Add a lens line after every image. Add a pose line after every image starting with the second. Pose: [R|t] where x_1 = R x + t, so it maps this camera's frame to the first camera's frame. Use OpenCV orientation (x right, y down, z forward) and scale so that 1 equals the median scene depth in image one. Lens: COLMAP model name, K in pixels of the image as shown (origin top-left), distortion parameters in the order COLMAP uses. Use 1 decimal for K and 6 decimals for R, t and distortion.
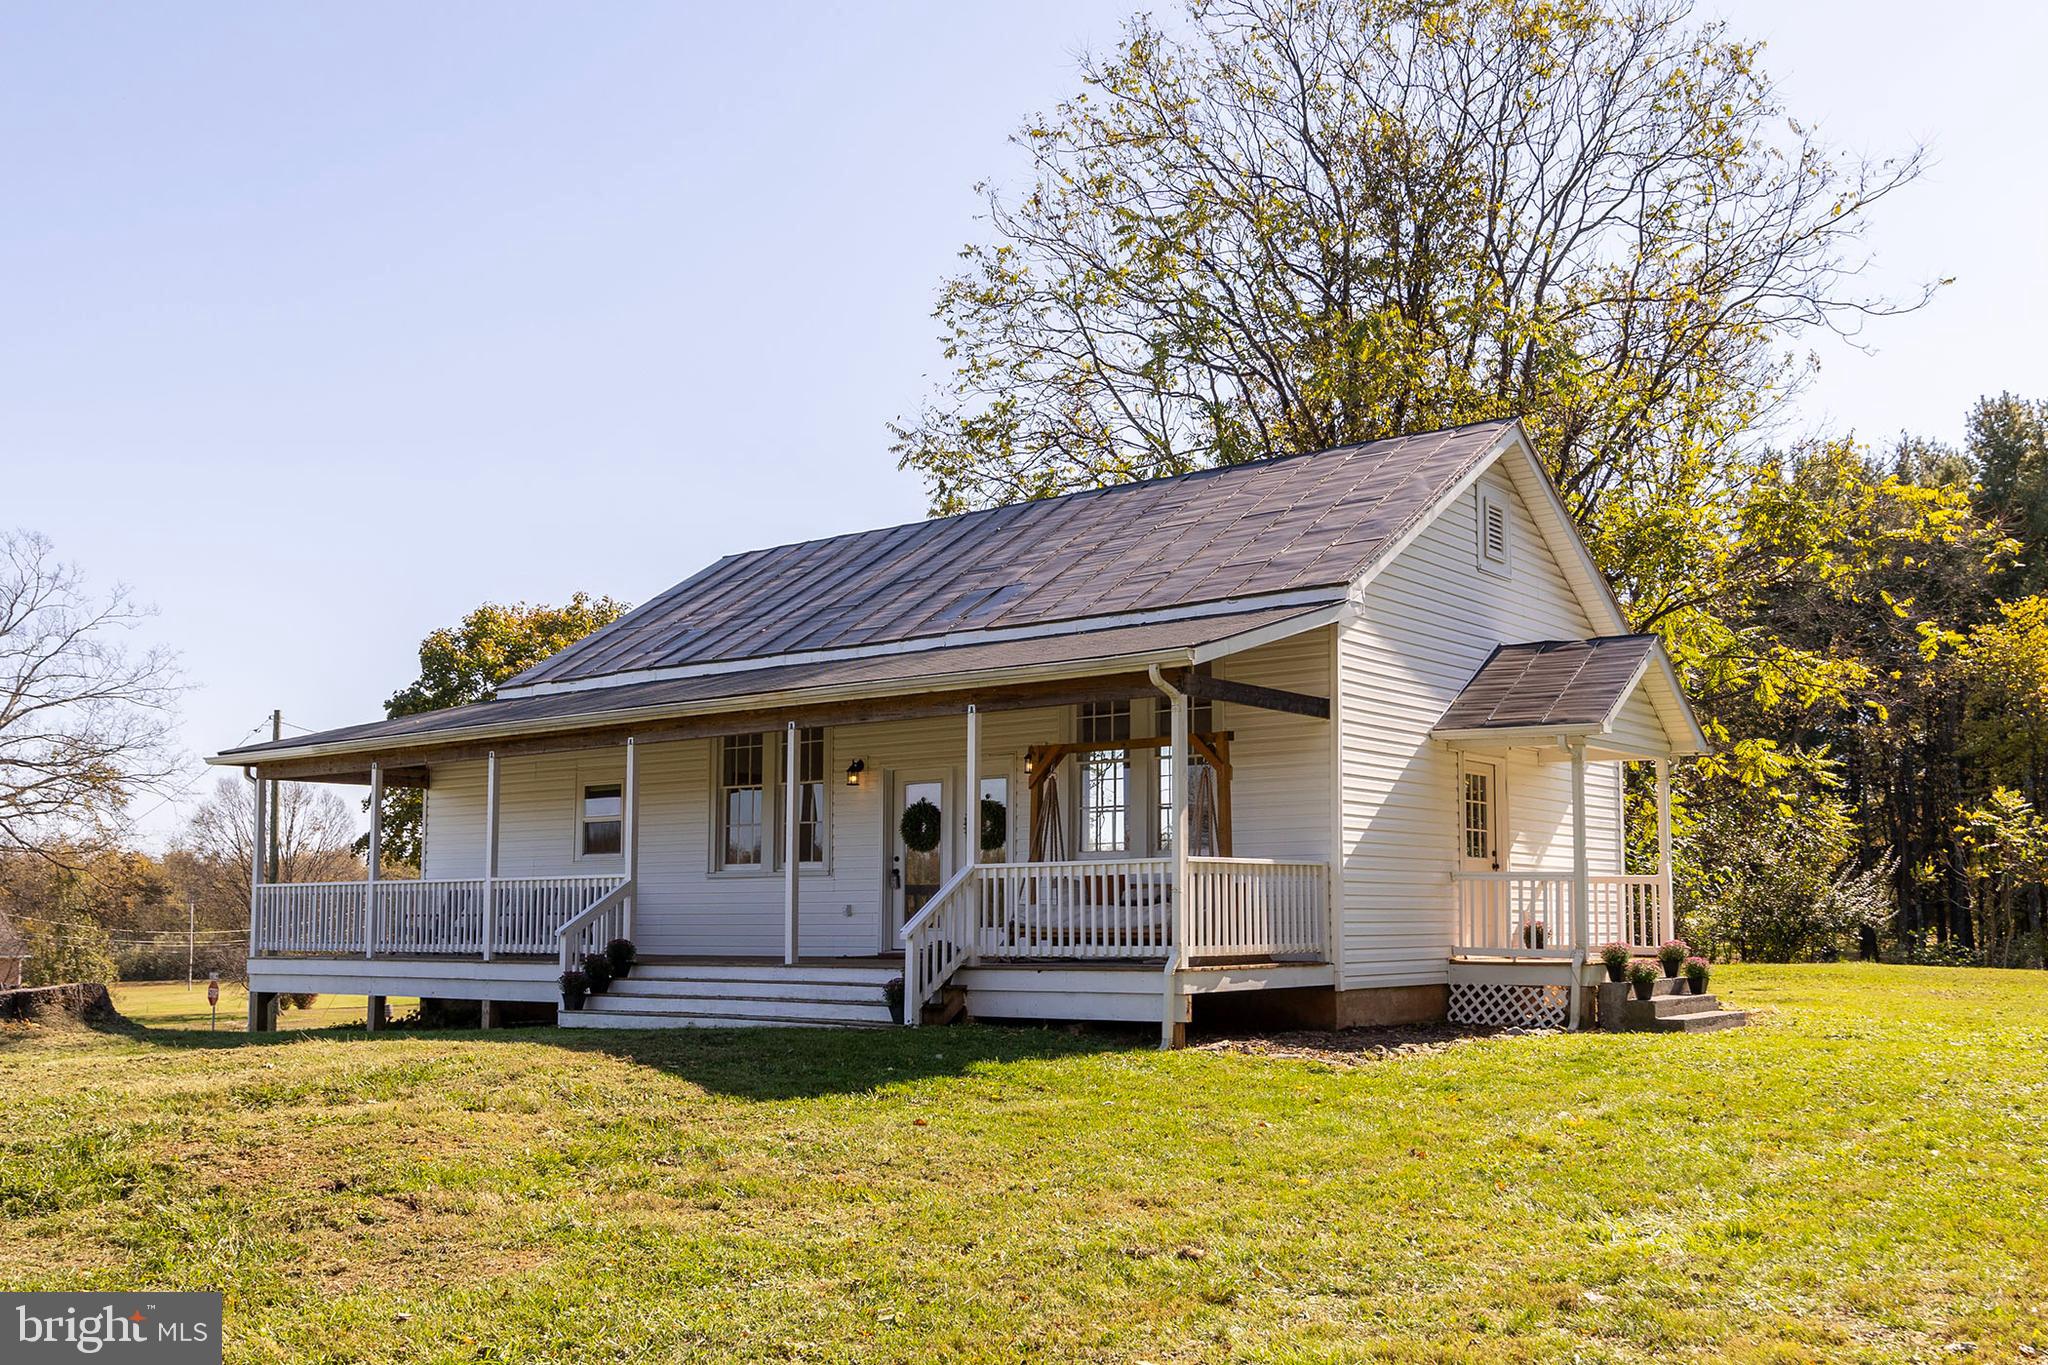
lens RADIAL K [[1895.8, 0, 1024.0], [0, 1895.8, 682.5], [0, 0, 1]] dist [-0.005775, -0.004393]
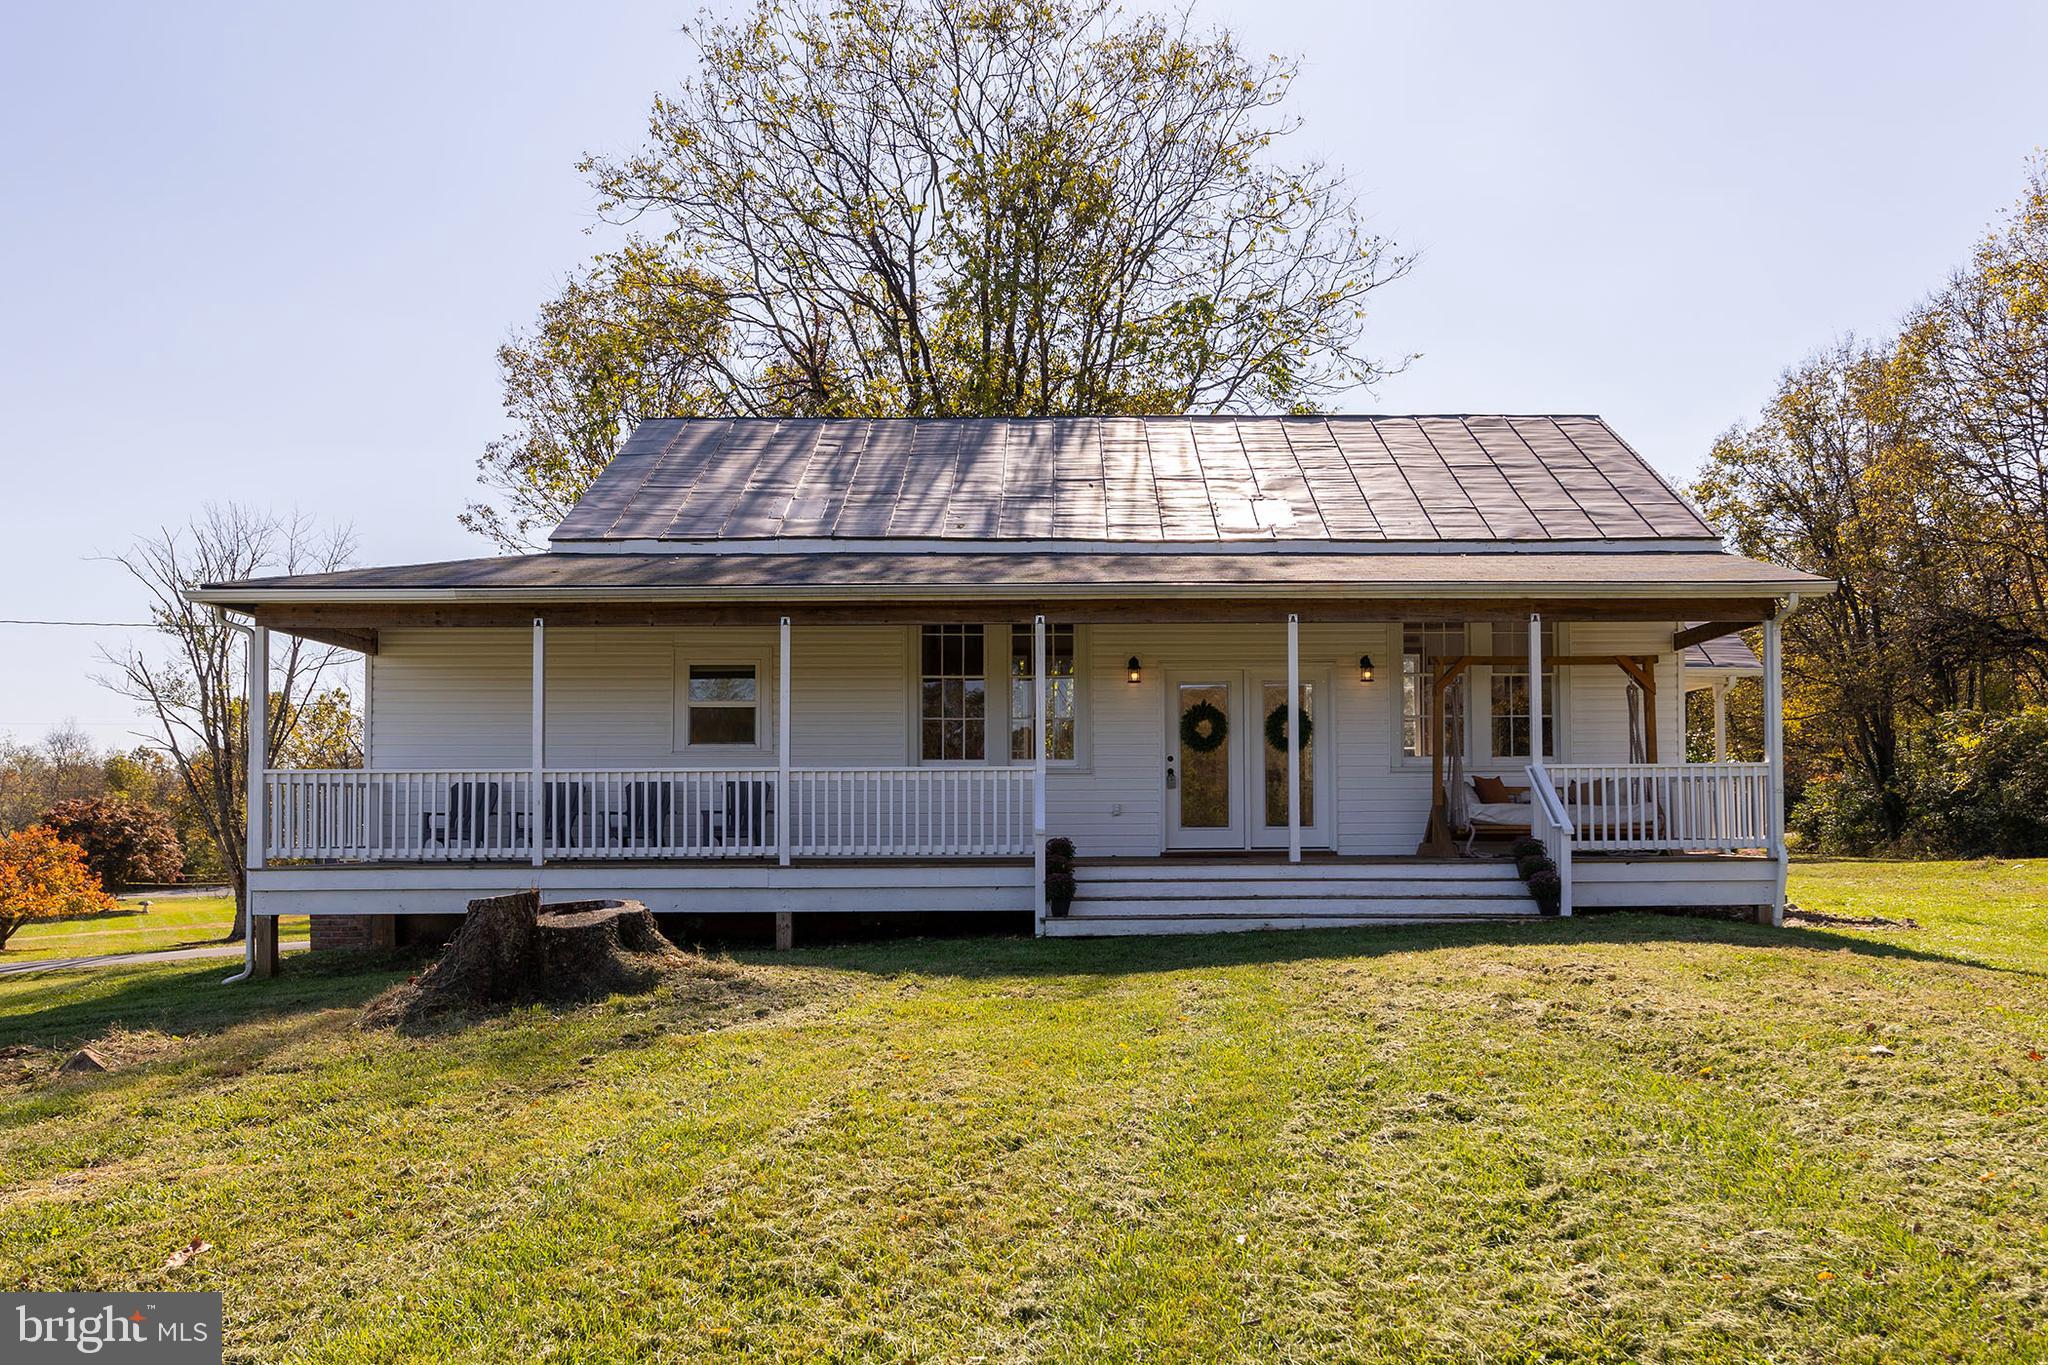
lens RADIAL K [[1625.9, 0, 1024.0], [0, 1625.9, 682.5], [0, 0, 1]] dist [-0.001665, -0.000800]
pose [[0.782417, 0.055153, 0.620308, -0.653649], [-0.076411, 0.997046, 0.007729, 0.051769], [-0.618050, -0.053446, 0.784320, 0.371954]]
